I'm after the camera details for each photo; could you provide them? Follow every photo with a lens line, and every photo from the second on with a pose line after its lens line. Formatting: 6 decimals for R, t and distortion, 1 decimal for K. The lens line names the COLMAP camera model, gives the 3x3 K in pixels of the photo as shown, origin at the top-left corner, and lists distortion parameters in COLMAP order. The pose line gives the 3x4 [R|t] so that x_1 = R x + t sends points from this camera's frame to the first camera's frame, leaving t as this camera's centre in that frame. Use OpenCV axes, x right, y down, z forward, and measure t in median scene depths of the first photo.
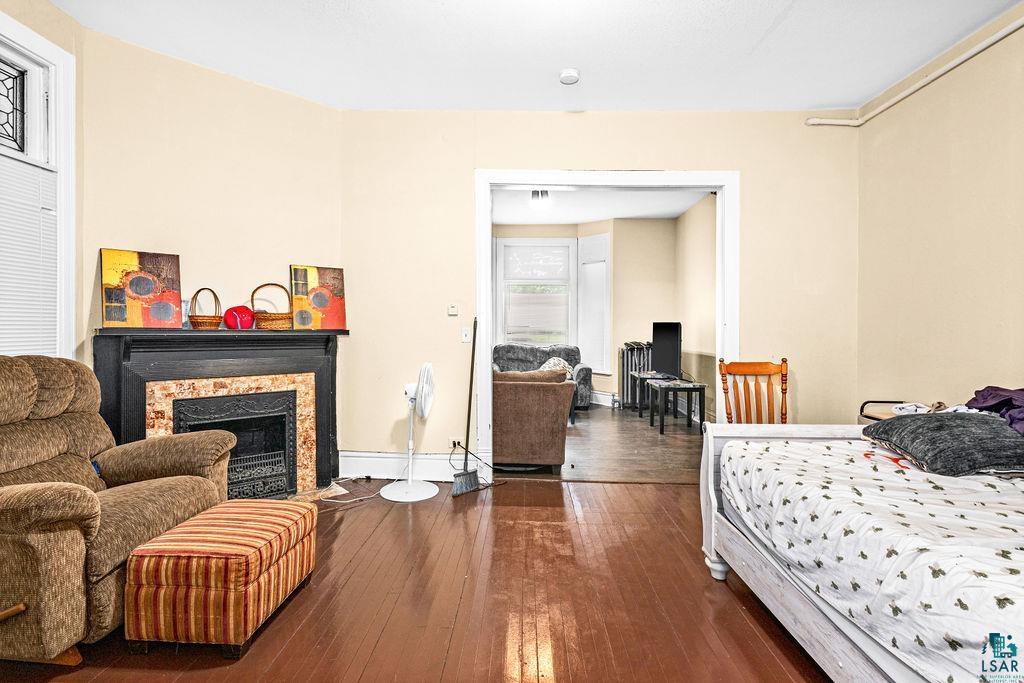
lens RADIAL K [[495.8, 0, 509.9], [0, 495.8, 336.4], [0, 0, 1]] dist [0.005593, 0.000463]
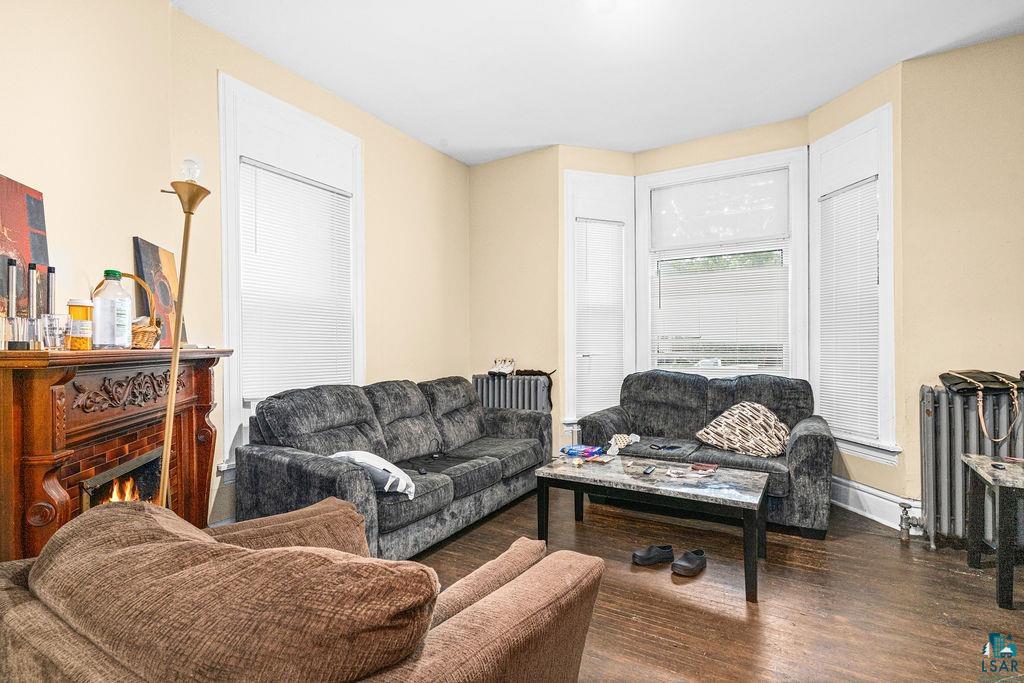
lens RADIAL K [[495.8, 0, 513.0], [0, 495.8, 354.6], [0, 0, 1]] dist [0.005593, 0.000463]
pose [[0.879994, -0.006526, -0.474939, 0.123075], [0.005146, 0.999978, -0.004207, -0.001281], [0.474956, 0.001258, 0.880008, 0.504225]]
